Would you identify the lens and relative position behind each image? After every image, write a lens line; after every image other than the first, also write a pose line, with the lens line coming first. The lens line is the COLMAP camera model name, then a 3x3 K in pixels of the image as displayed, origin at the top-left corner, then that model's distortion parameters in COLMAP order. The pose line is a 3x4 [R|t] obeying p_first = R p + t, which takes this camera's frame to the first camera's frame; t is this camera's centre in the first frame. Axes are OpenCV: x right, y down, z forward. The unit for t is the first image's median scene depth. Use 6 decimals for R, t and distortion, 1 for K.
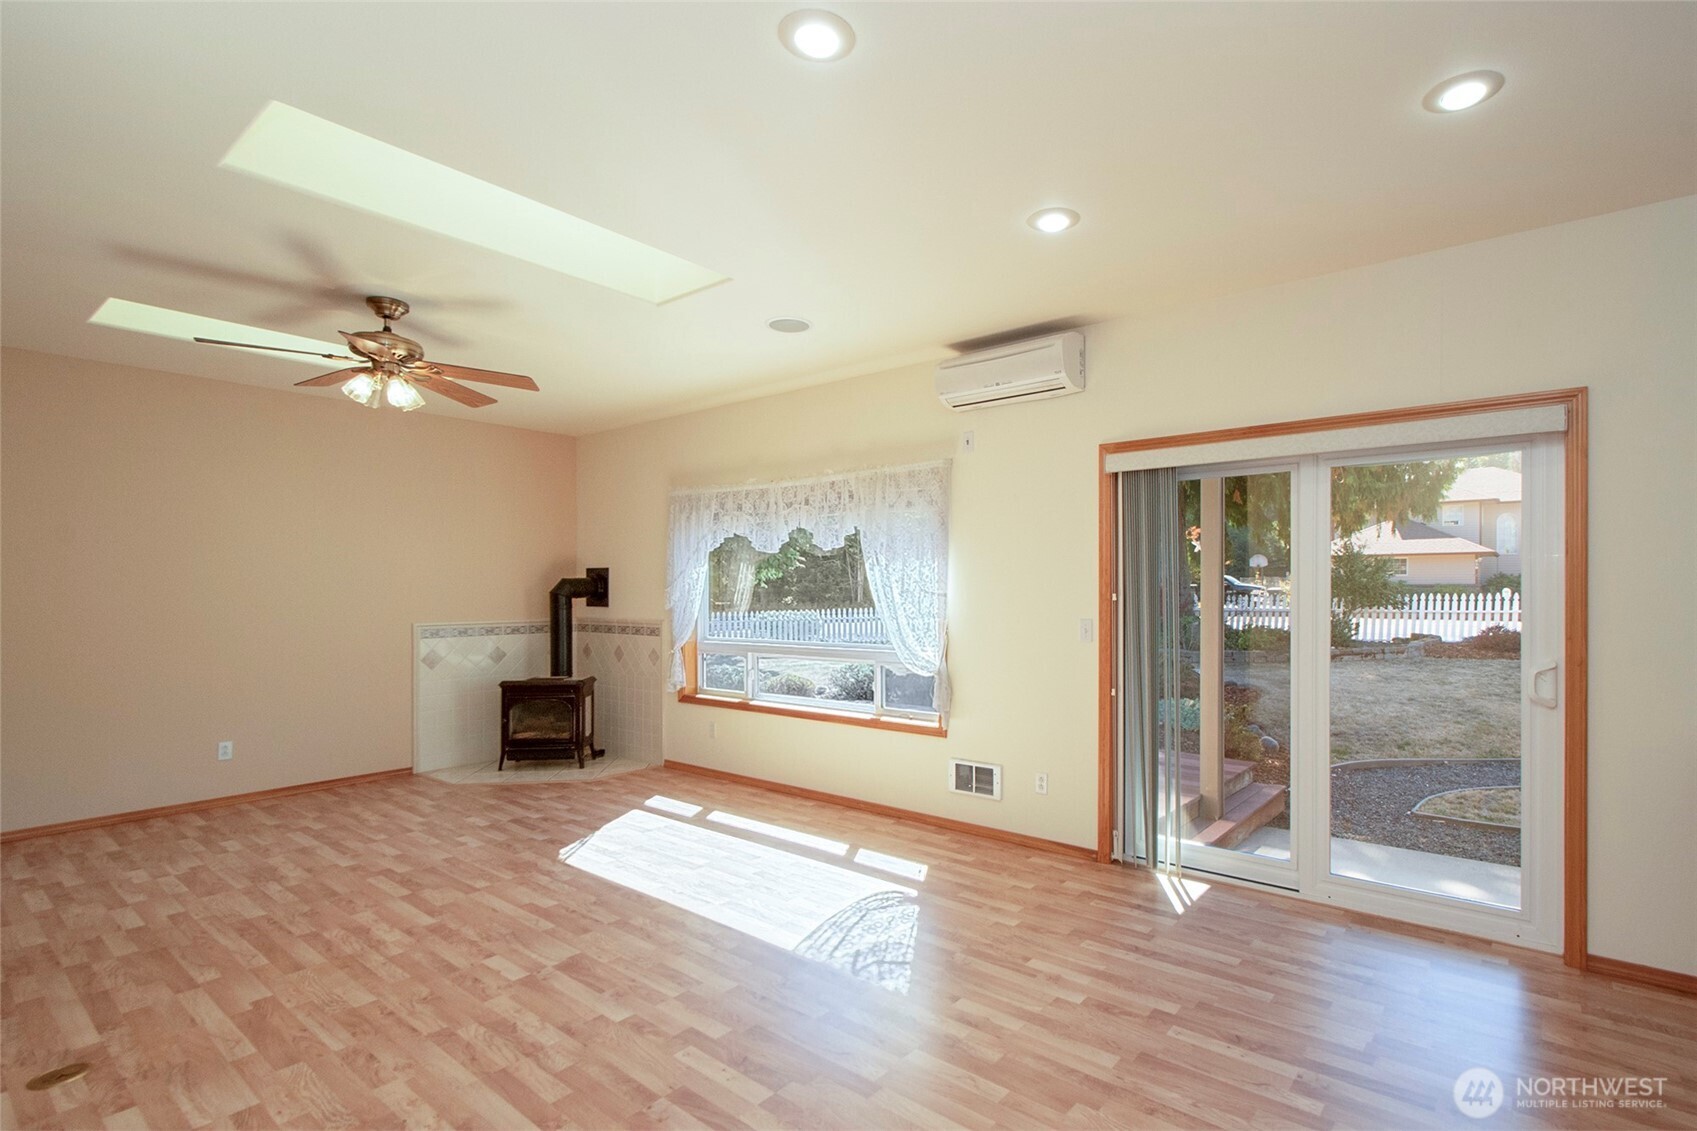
lens RADIAL K [[802.8, 0, 932.8], [0, 802.8, 630.3], [0, 0, 1]] dist [0.007363, -0.001149]
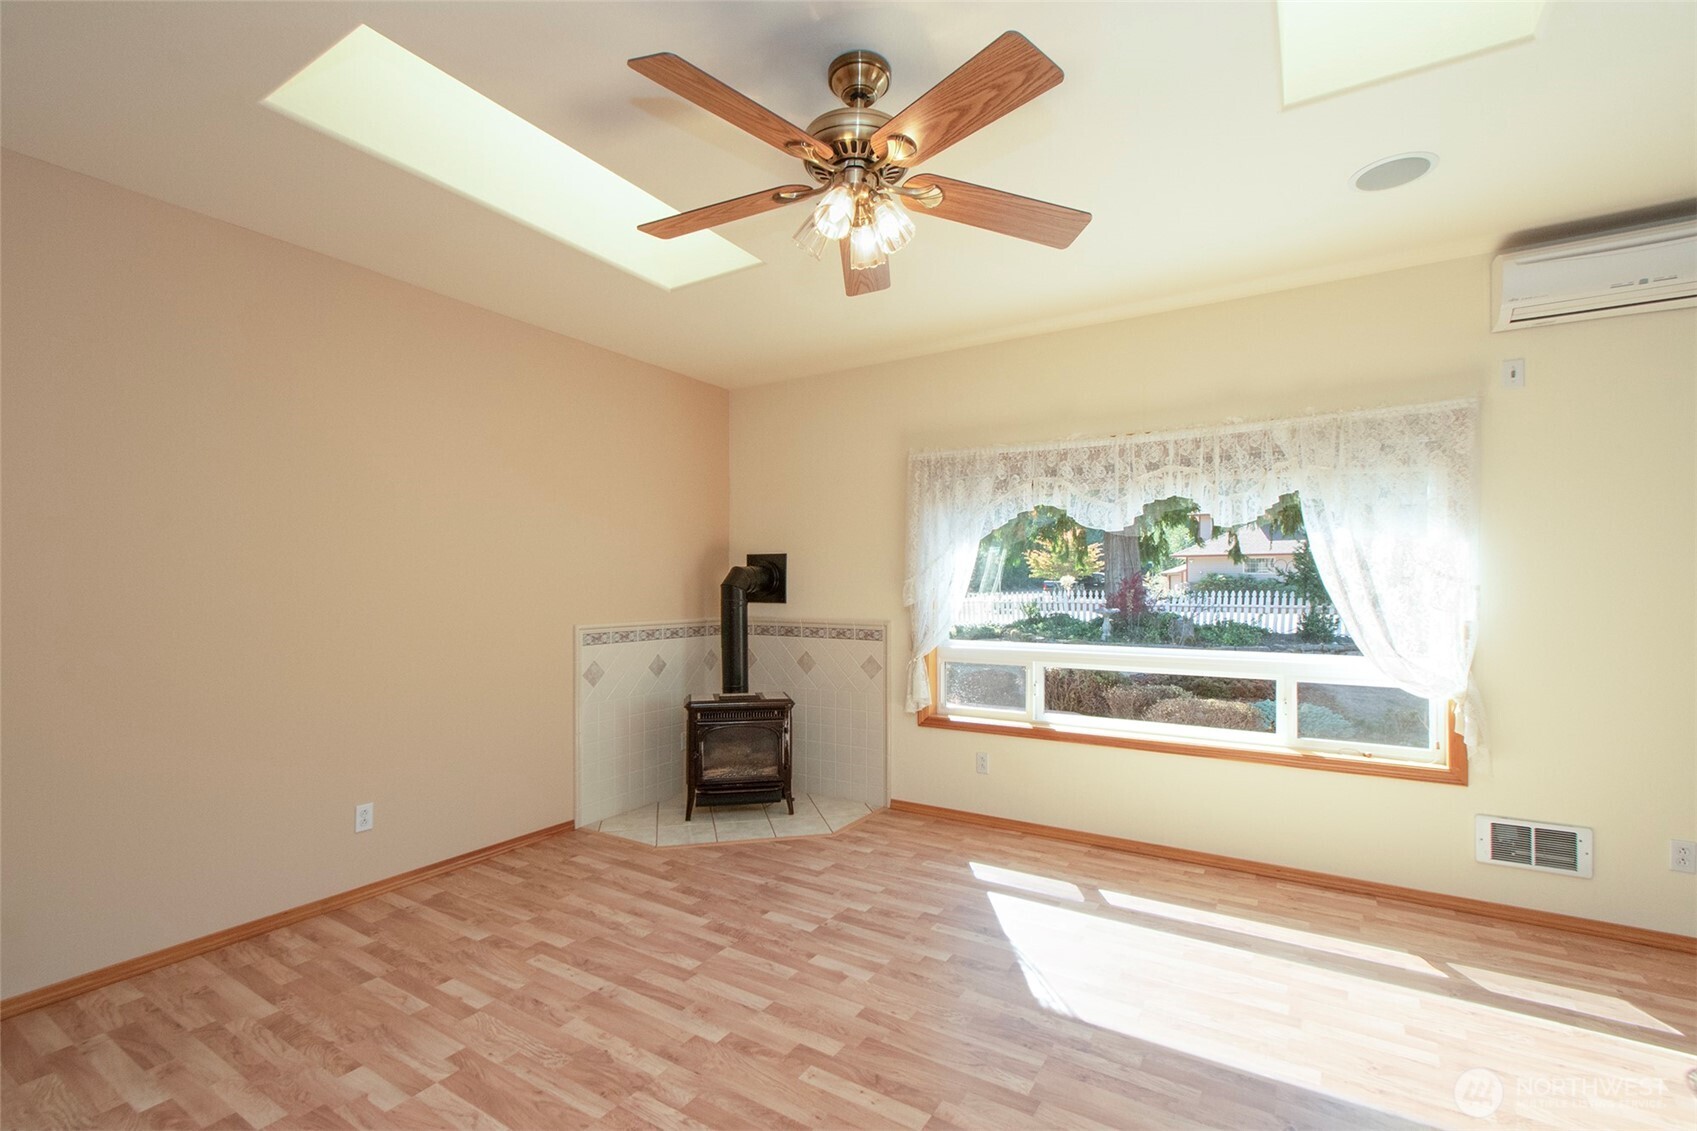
lens RADIAL K [[743.9, 0, 852.6], [0, 743.9, 618.7], [0, 0, 1]] dist [0.000504, 0.000303]
pose [[0.996037, -0.001615, 0.088926, -0.524567], [0.002265, 0.999971, -0.007217, -0.010913], [-0.088912, 0.007389, 0.996012, 0.343267]]
